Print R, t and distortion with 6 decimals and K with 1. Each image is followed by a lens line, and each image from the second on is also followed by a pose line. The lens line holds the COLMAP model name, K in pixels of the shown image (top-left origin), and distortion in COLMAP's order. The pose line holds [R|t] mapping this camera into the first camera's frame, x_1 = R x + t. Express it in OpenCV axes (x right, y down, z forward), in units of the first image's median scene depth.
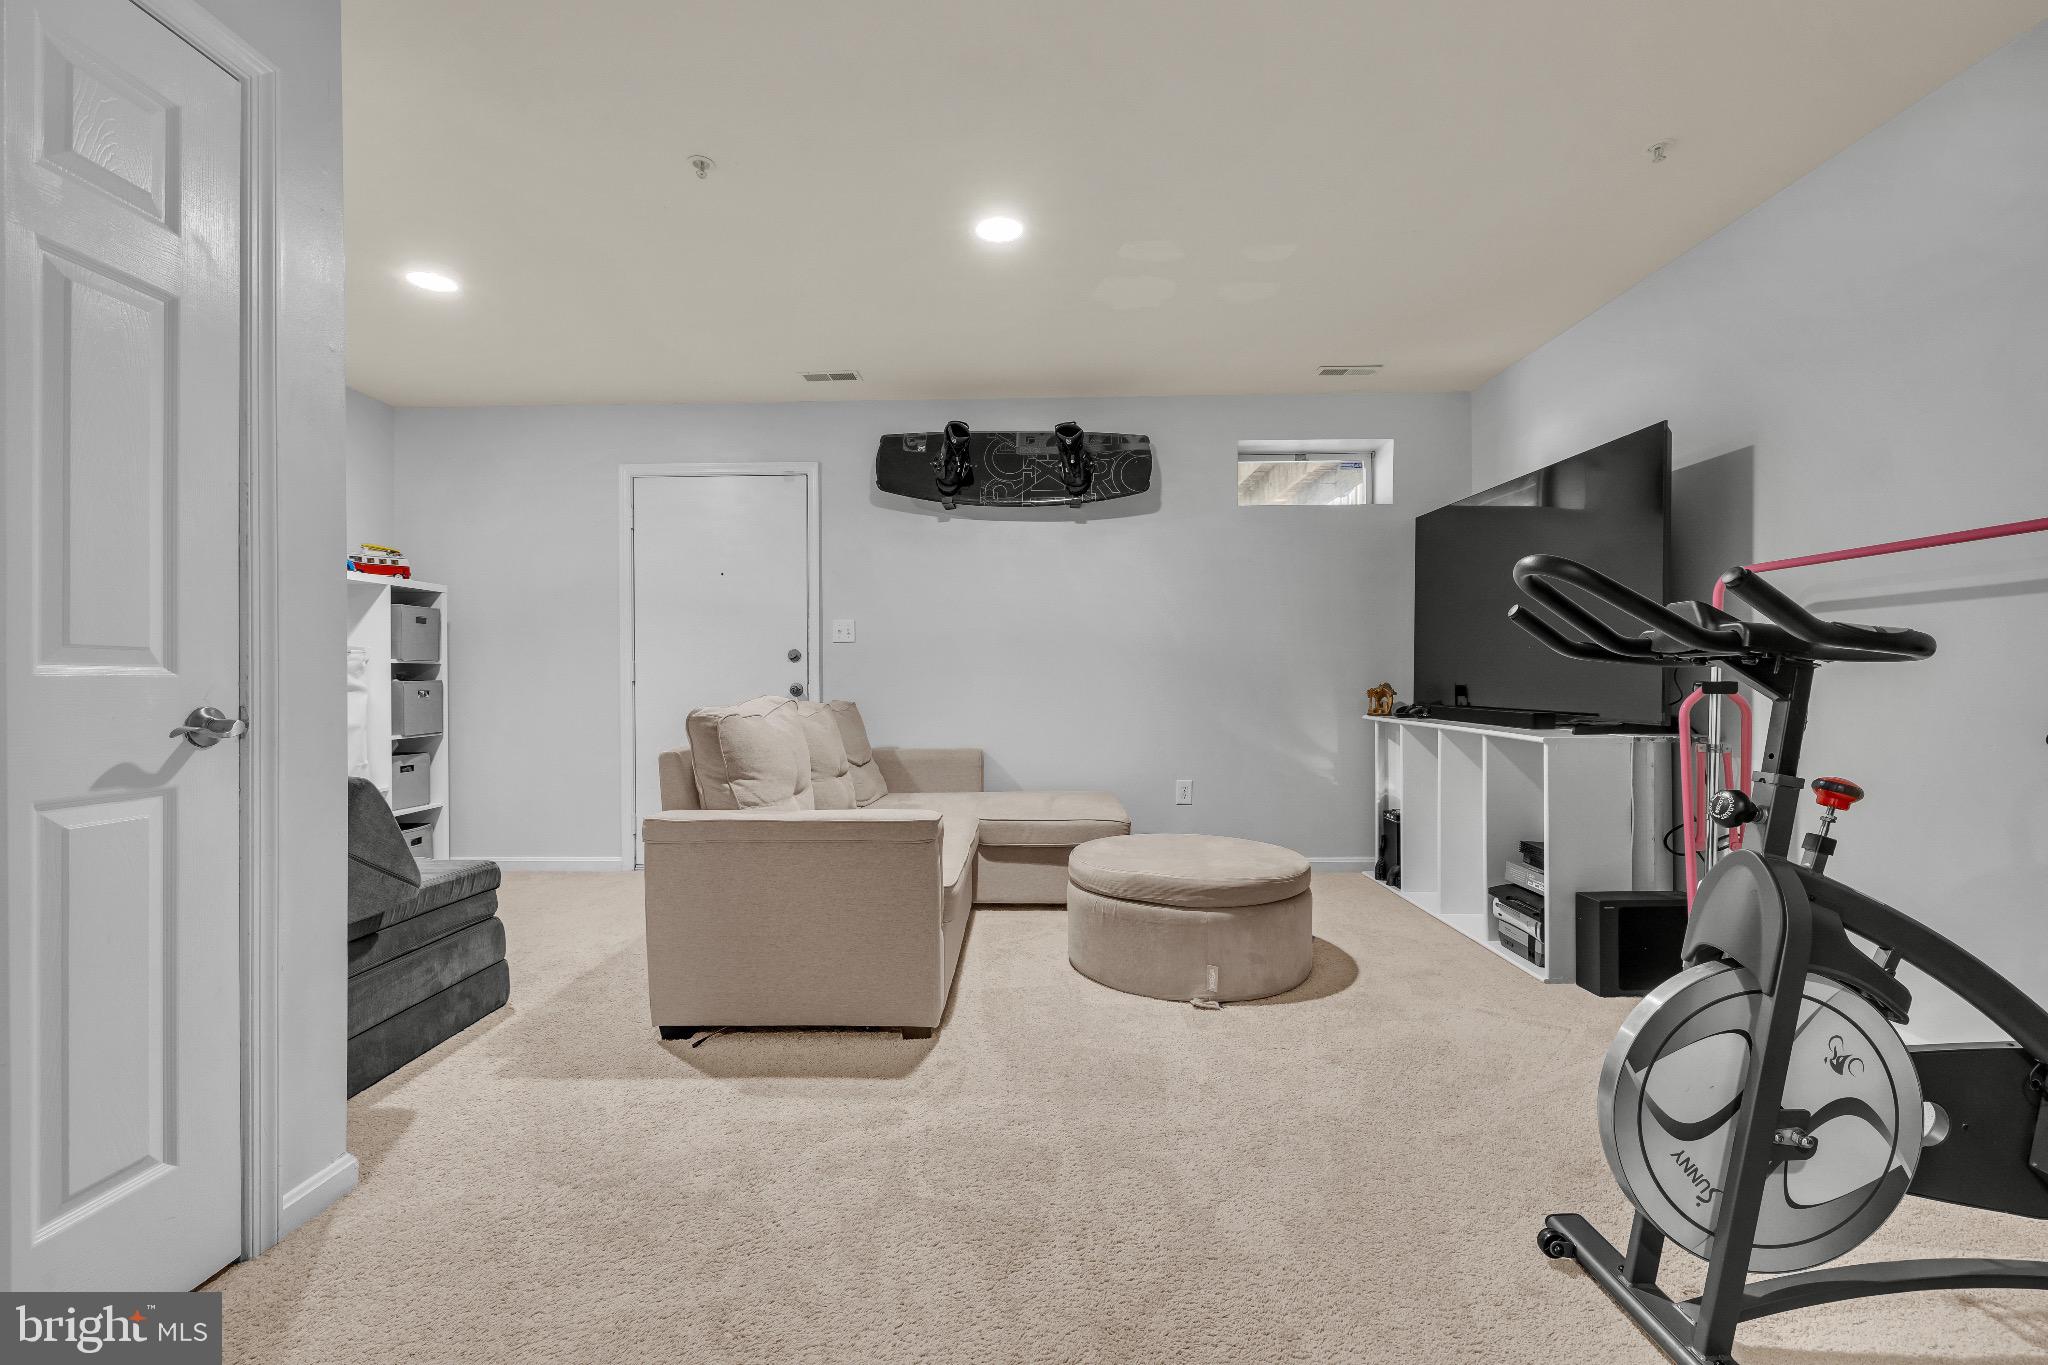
lens RADIAL K [[856.1, 0, 1013.8], [0, 856.1, 678.4], [0, 0, 1]] dist [0.002130, 0.000708]
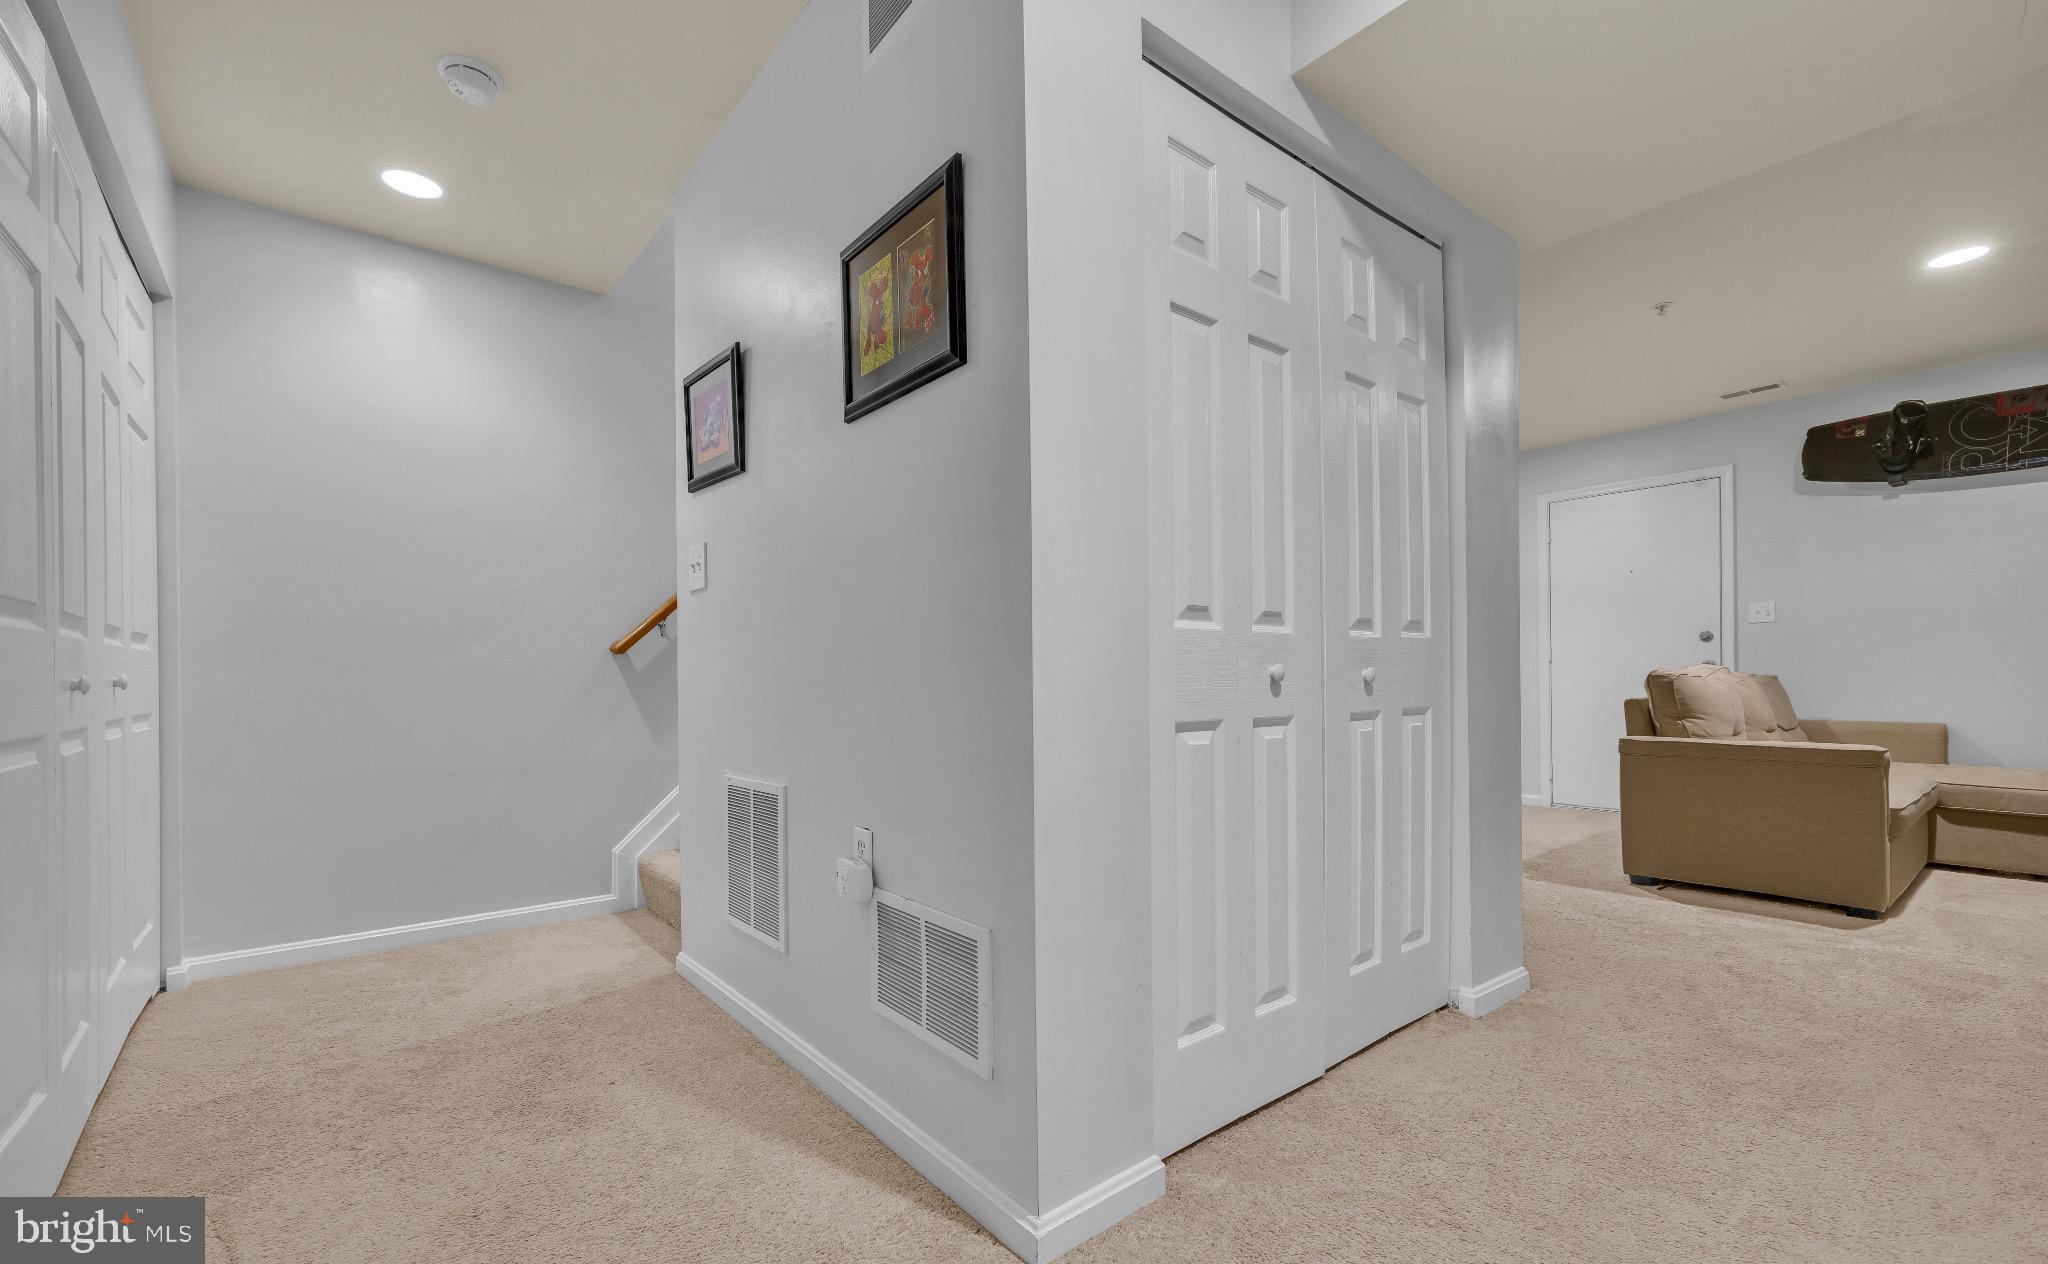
lens RADIAL K [[851.1, 0, 1028.3], [0, 851.1, 679.1], [0, 0, 1]] dist [-0.000005, -0.000523]
pose [[0.641598, 0.000578, -0.767040, 0.045682], [0.003658, 0.999986, 0.003813, 0.029280], [0.767032, -0.005252, 0.641587, -0.547072]]
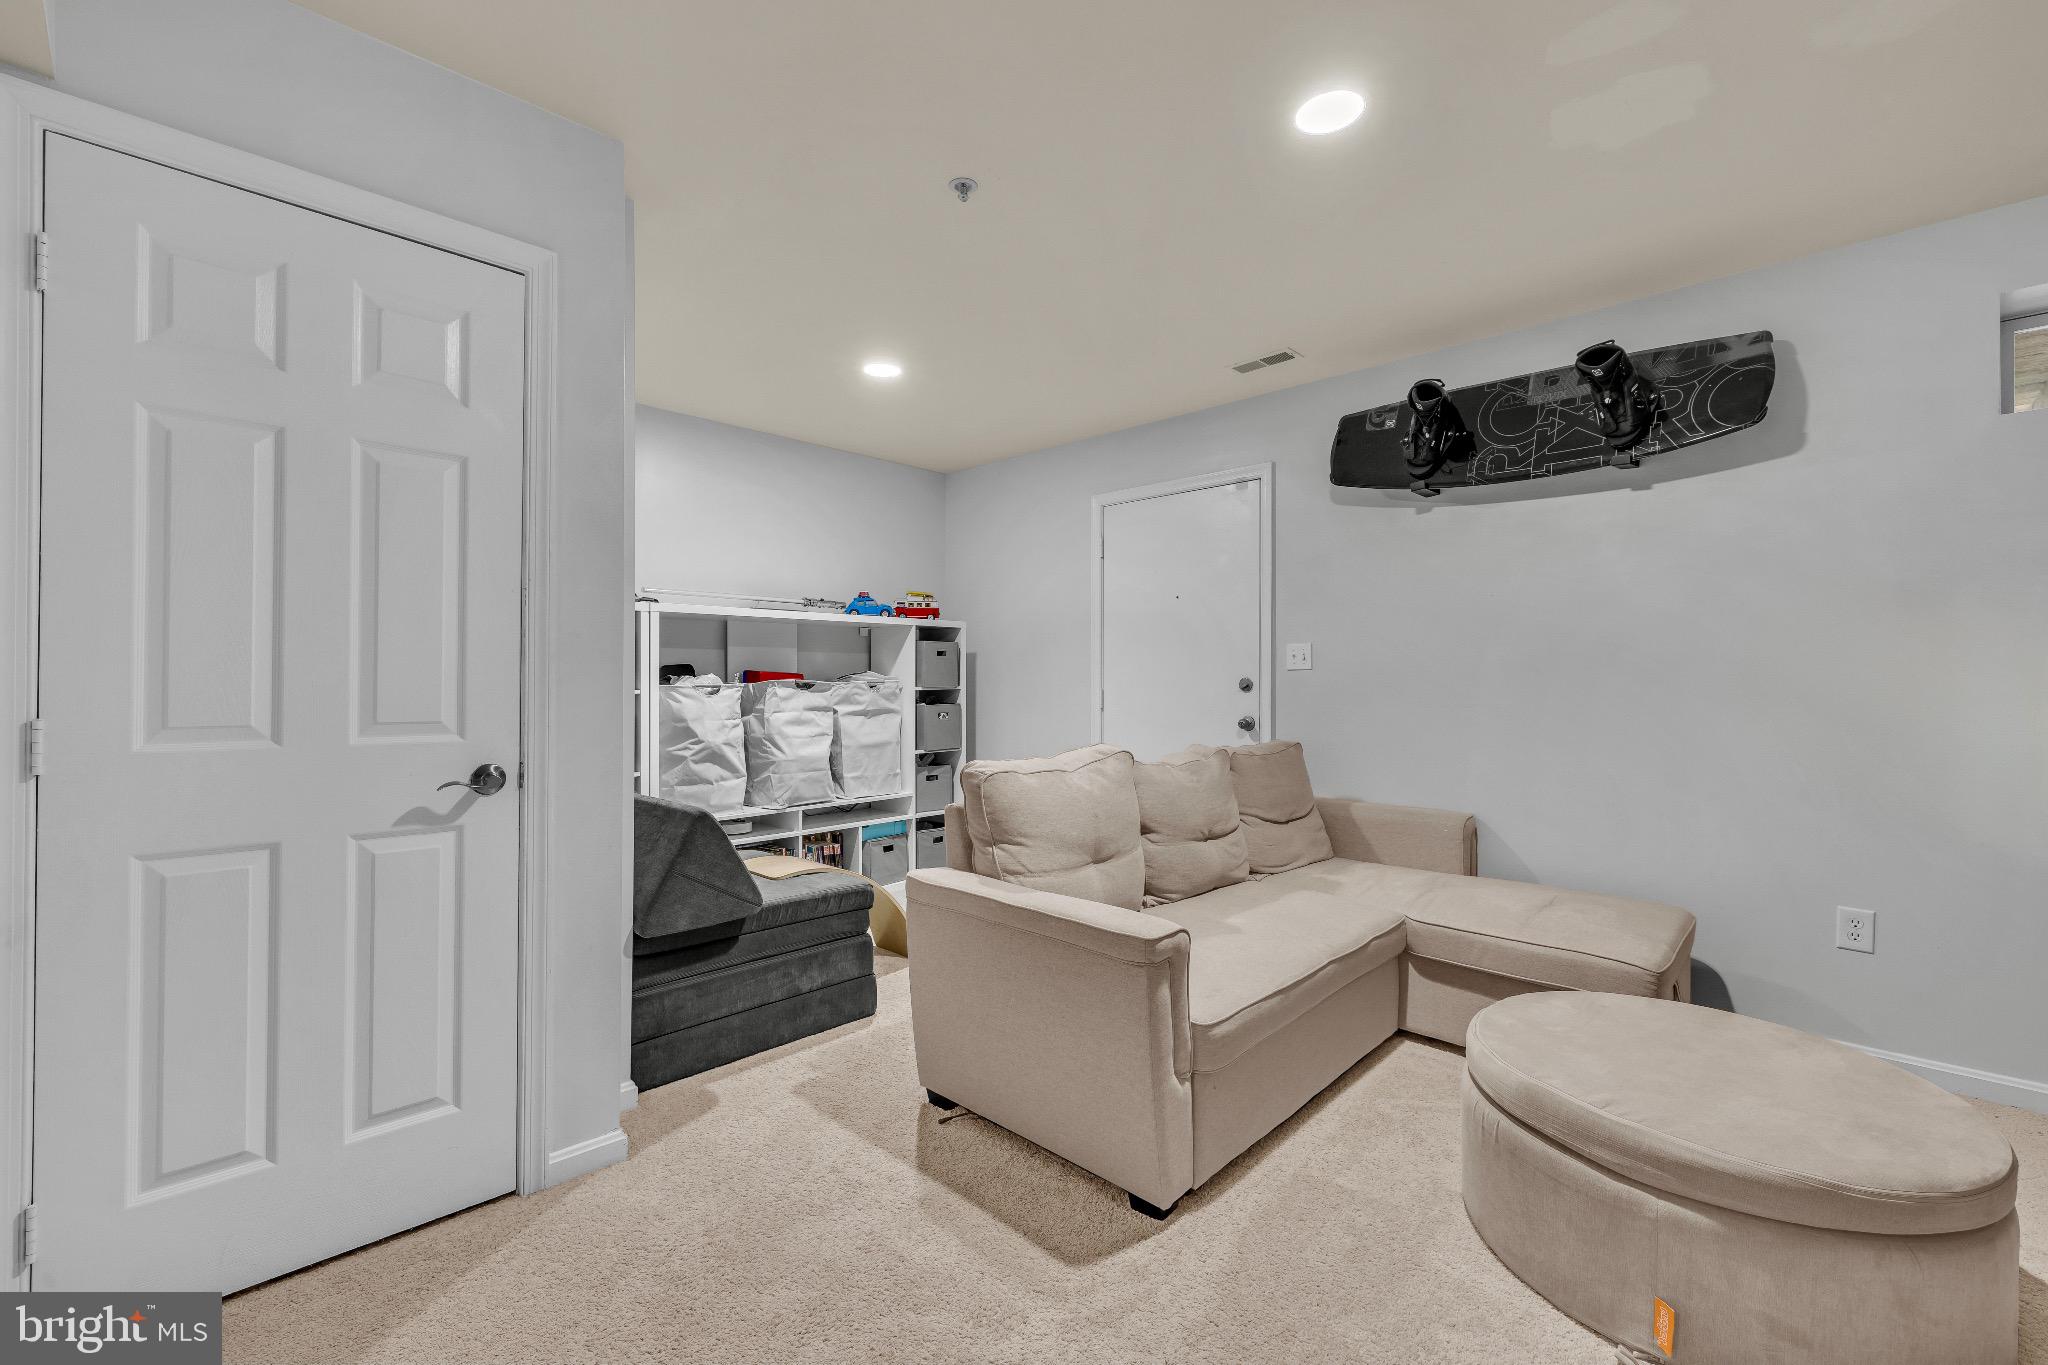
lens RADIAL K [[856.1, 0, 1017.9], [0, 856.1, 681.4], [0, 0, 1]] dist [0.002130, 0.000708]
pose [[0.737420, 0.008725, -0.675378, 0.214406], [-0.006817, 0.999962, 0.005475, -0.042219], [0.675400, 0.000567, 0.737451, 0.235027]]
